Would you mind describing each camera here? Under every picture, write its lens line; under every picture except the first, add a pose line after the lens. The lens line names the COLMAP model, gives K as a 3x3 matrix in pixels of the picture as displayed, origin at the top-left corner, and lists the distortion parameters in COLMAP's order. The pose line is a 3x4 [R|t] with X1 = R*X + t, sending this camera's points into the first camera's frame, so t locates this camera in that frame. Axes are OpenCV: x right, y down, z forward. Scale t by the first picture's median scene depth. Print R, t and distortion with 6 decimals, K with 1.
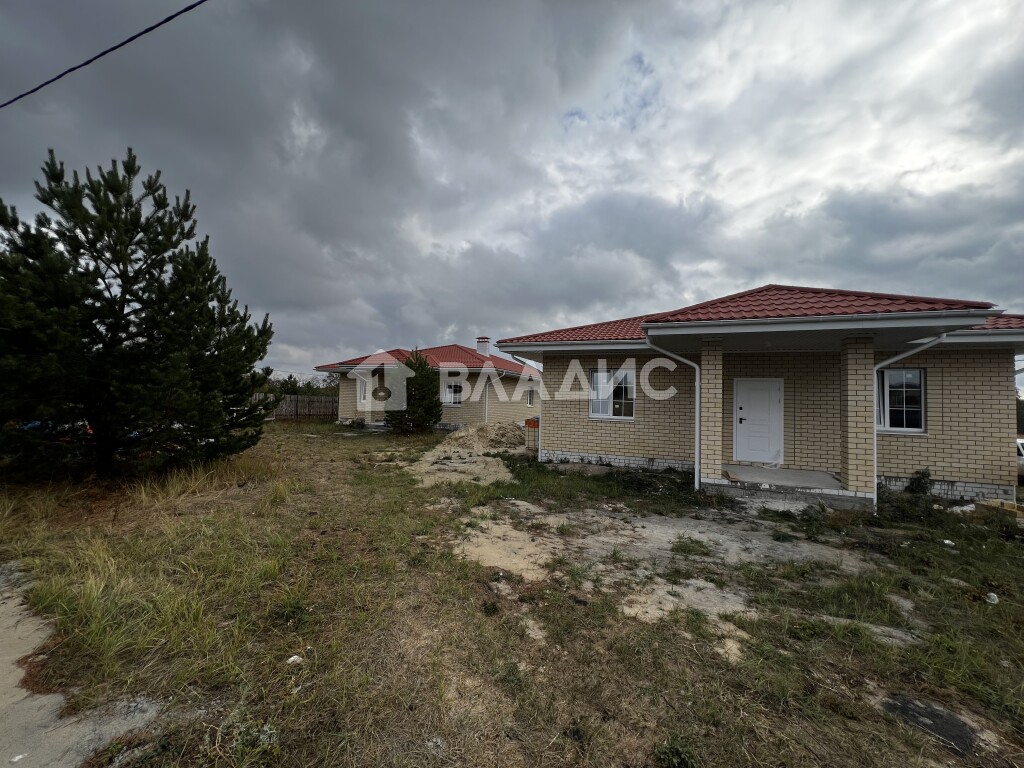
lens RADIAL K [[408.2, 0, 512.0], [0, 408.2, 384.0], [0, 0, 1]] dist [-0.000039, -0.000235]
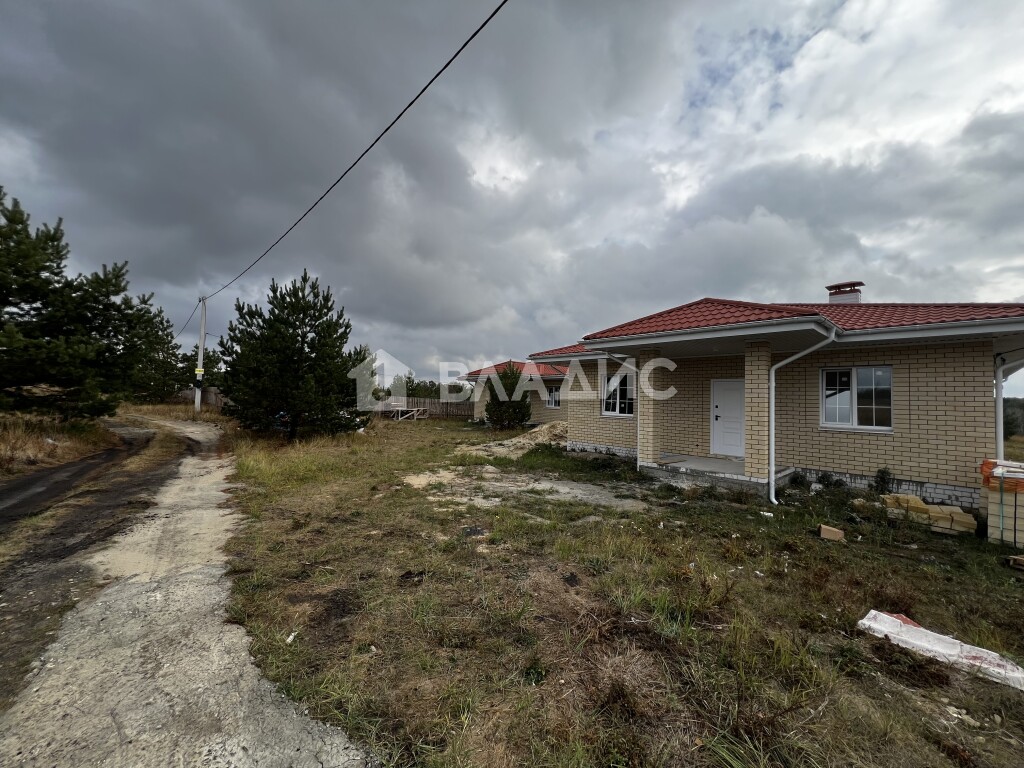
lens RADIAL K [[408.2, 0, 512.0], [0, 408.2, 384.0], [0, 0, 1]] dist [-0.000039, -0.000235]
pose [[0.908676, -0.019779, -0.417034, 0.775281], [0.013543, 0.999748, -0.017906, 0.015363], [0.417283, 0.010623, 0.908714, -0.349950]]
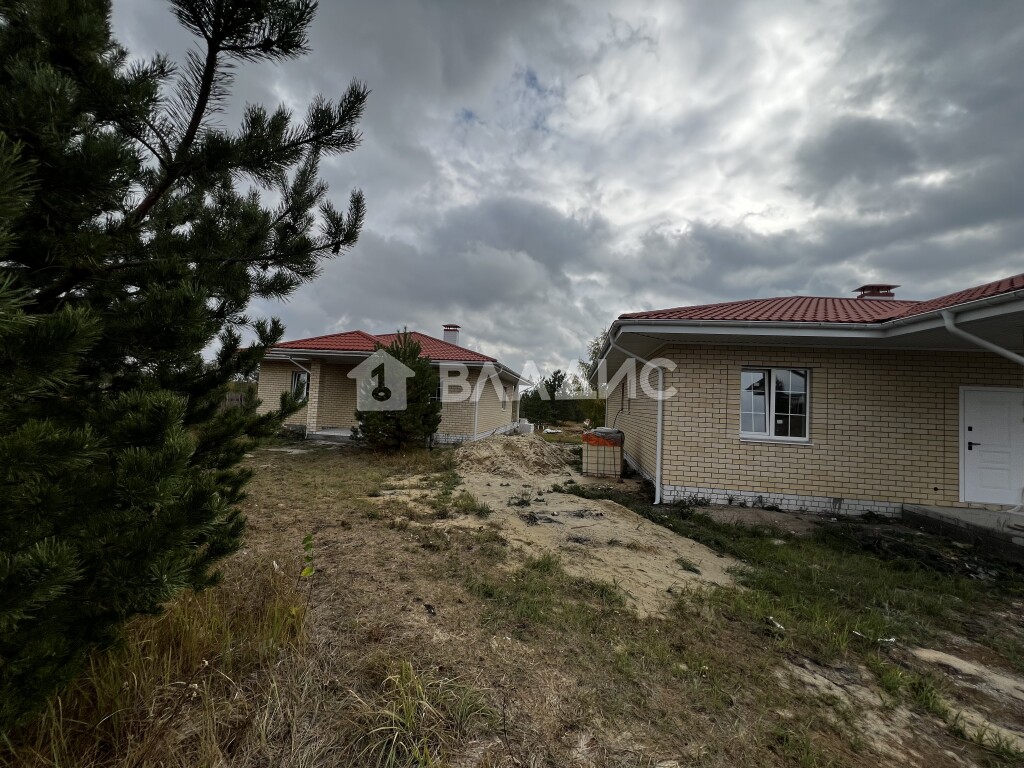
lens RADIAL K [[406.8, 0, 511.8], [0, 406.8, 382.7], [0, 0, 1]] dist [-0.004201, 0.000527]
pose [[0.973365, 0.032343, 0.226967, -0.575758], [-0.031103, 0.999475, -0.009040, 0.015143], [-0.227140, 0.001740, 0.973861, 0.731754]]
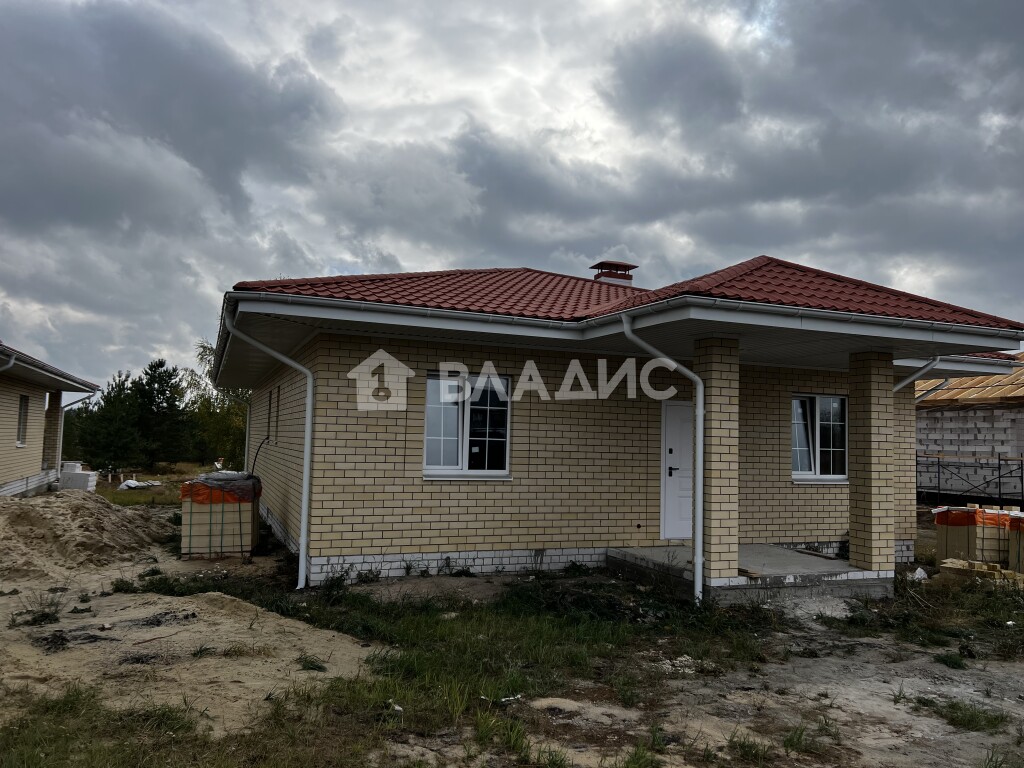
lens RADIAL K [[762.3, 0, 512.0], [0, 762.3, 384.0], [0, 0, 1]] dist [0.061095, -0.060882]
pose [[0.720168, 0.042671, 0.692486, -0.587741], [-0.031764, 0.999088, -0.028530, 0.000273], [-0.693072, -0.001450, 0.720867, 0.520070]]
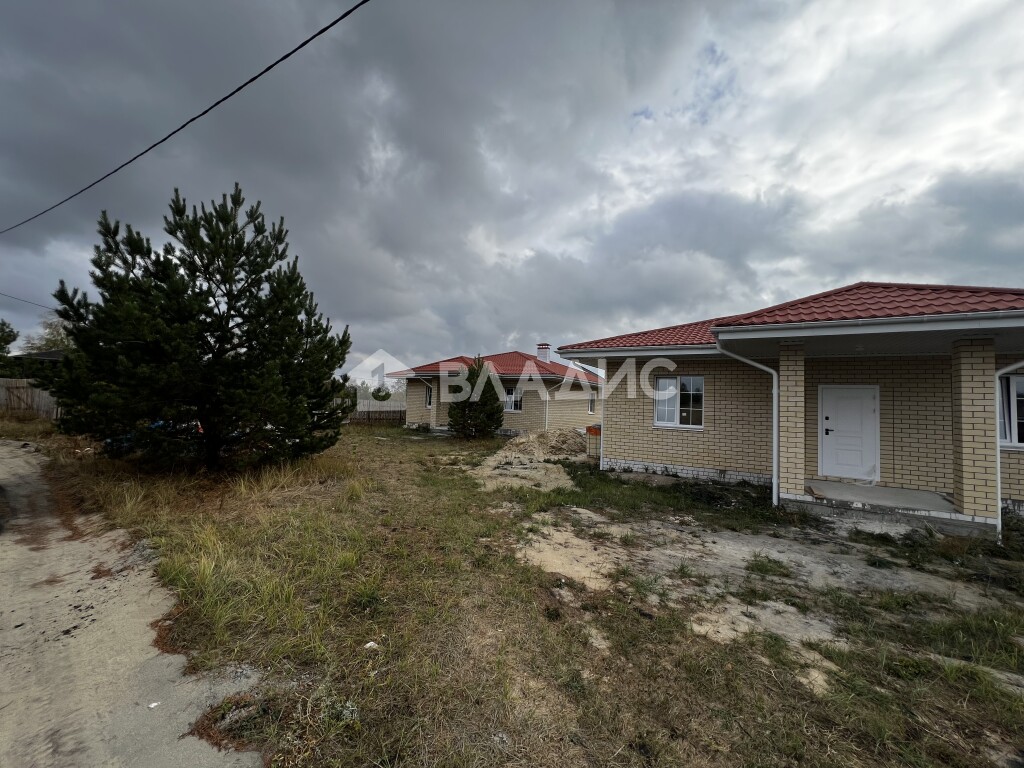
lens RADIAL K [[408.2, 0, 512.0], [0, 408.2, 384.0], [0, 0, 1]] dist [-0.000039, -0.000235]
pose [[0.989247, 0.001765, -0.146242, -0.003305], [-0.004093, 0.999870, -0.015625, 0.000248], [0.146196, 0.016056, 0.989125, -0.008651]]
